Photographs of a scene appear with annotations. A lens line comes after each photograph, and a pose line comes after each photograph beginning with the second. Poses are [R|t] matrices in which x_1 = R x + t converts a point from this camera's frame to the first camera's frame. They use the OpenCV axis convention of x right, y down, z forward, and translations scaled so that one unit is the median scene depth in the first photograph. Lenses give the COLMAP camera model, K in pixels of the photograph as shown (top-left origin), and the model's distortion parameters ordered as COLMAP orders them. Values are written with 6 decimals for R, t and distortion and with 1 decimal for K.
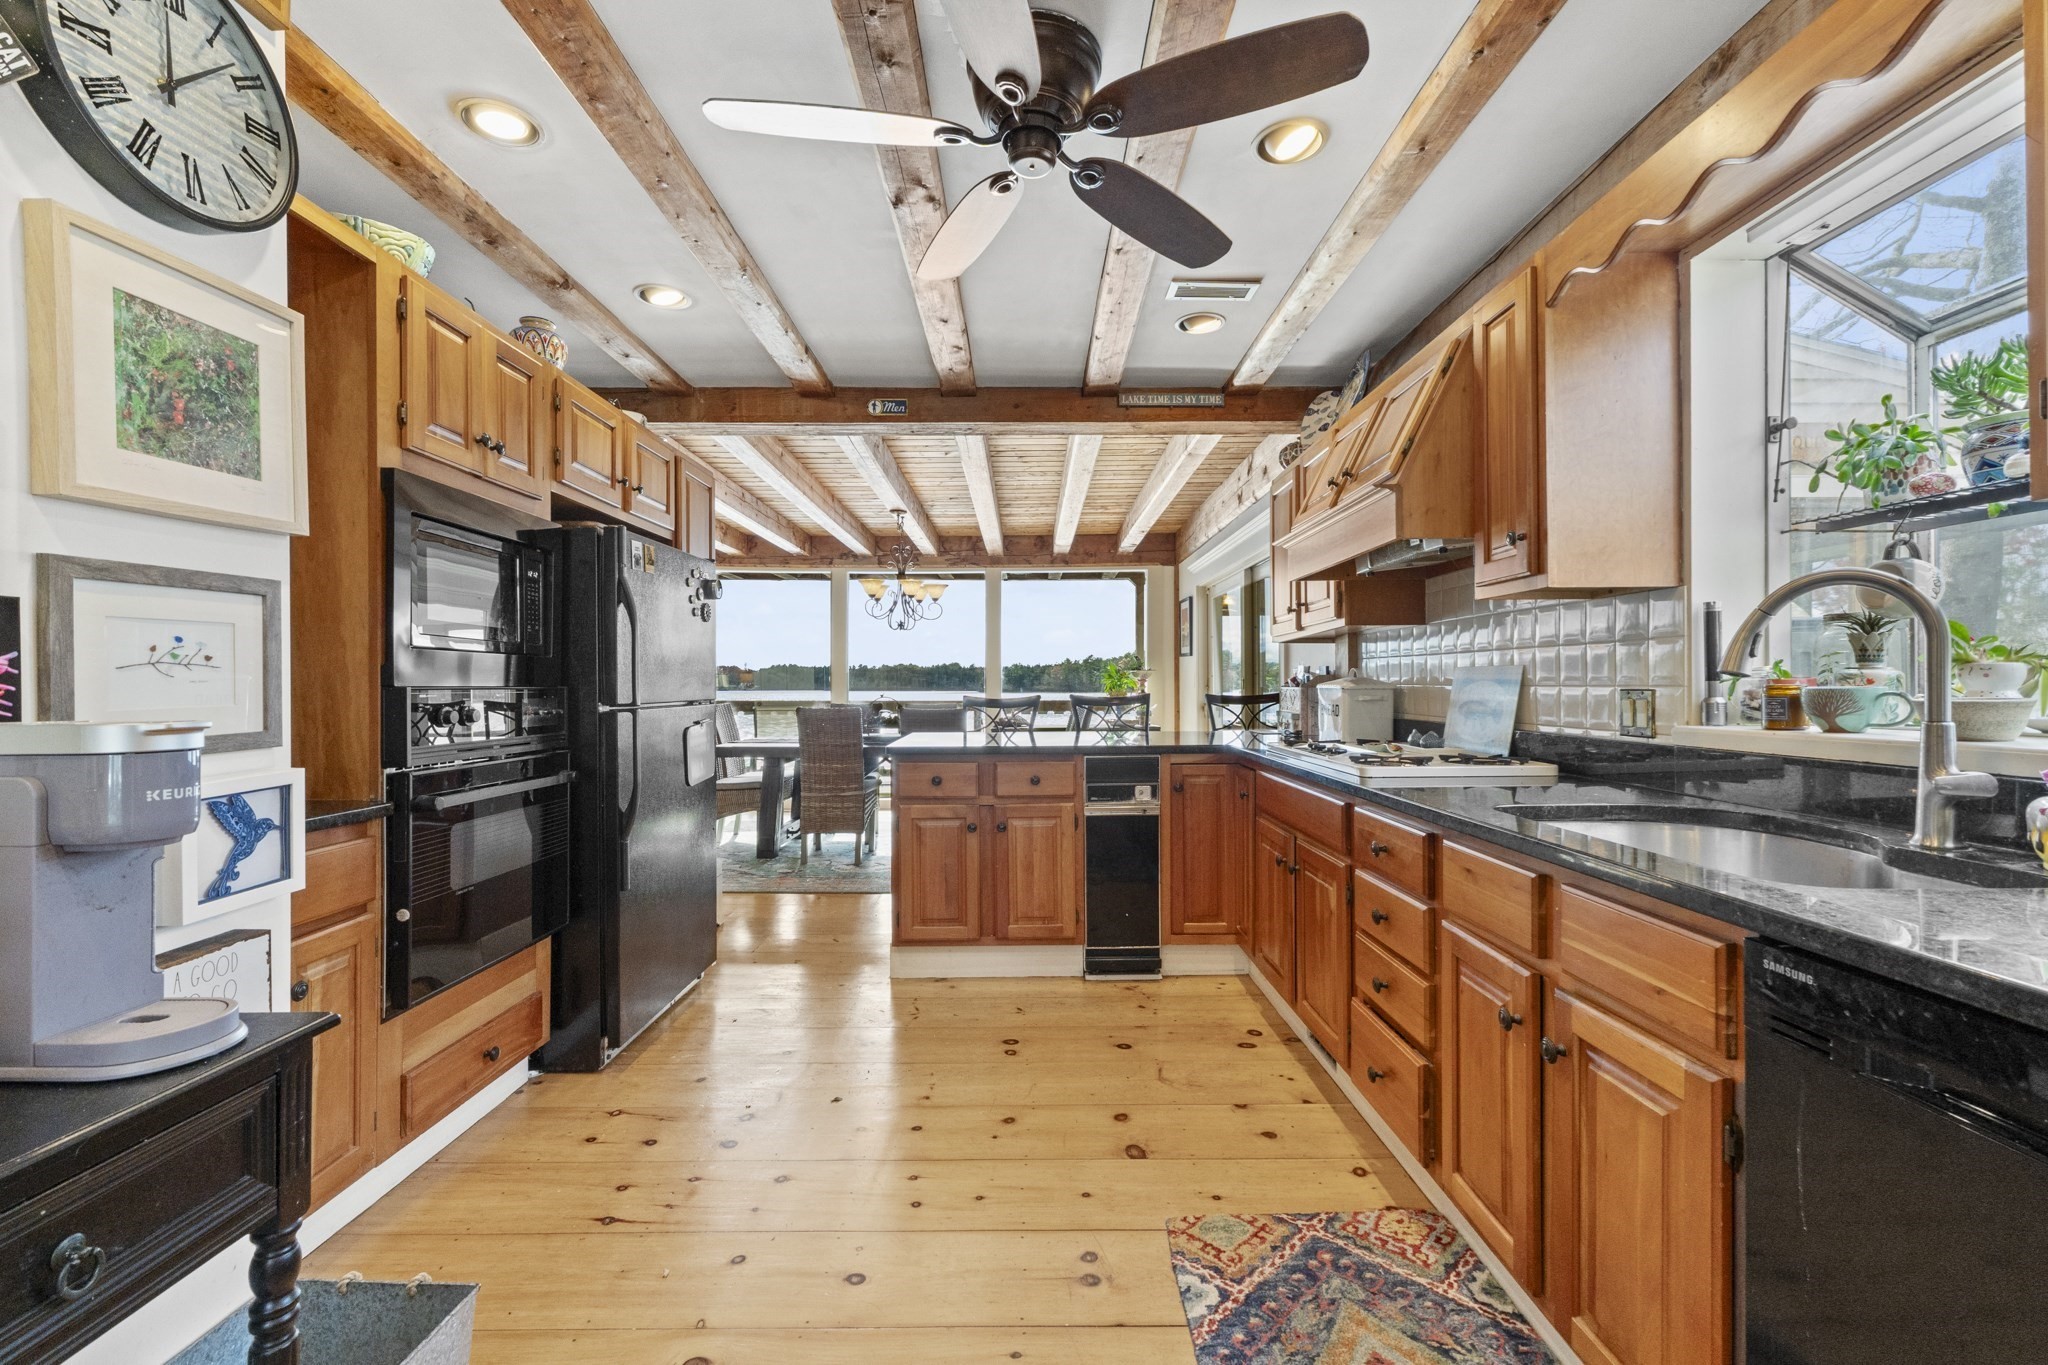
lens RADIAL K [[875.1, 0, 1032.4], [0, 875.1, 685.8], [0, 0, 1]] dist [0.010665, -0.000967]
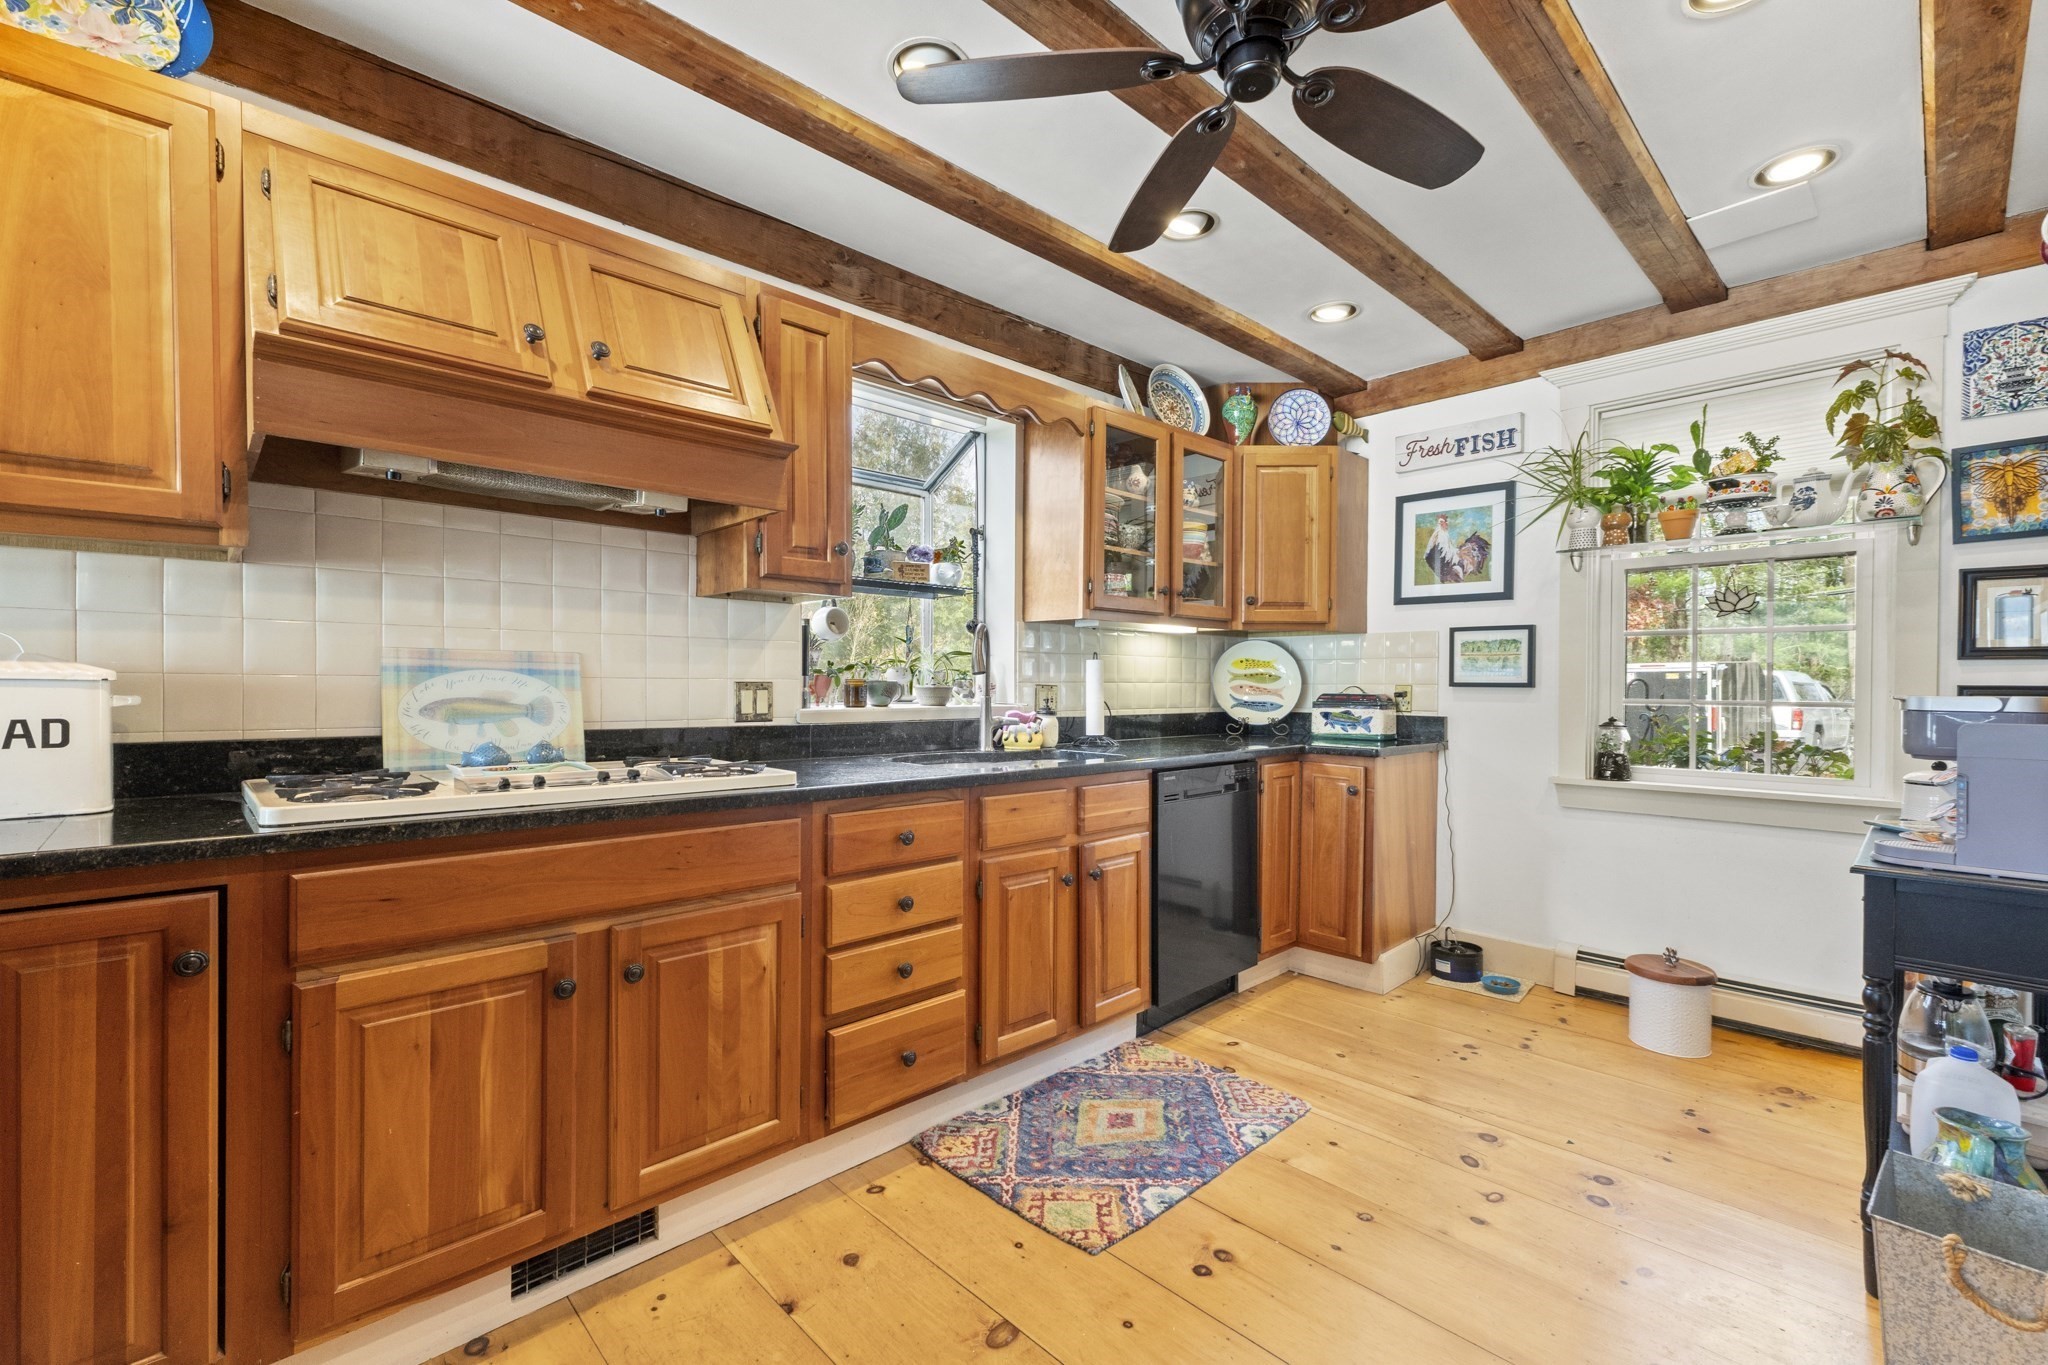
lens RADIAL K [[875.1, 0, 1027.5], [0, 875.1, 683.3], [0, 0, 1]] dist [0.010665, -0.000967]
pose [[-0.688933, -0.002902, 0.724819, -0.525562], [-0.005861, 0.999982, -0.001566, 0.007999], [-0.724801, -0.005327, -0.688938, 1.894641]]
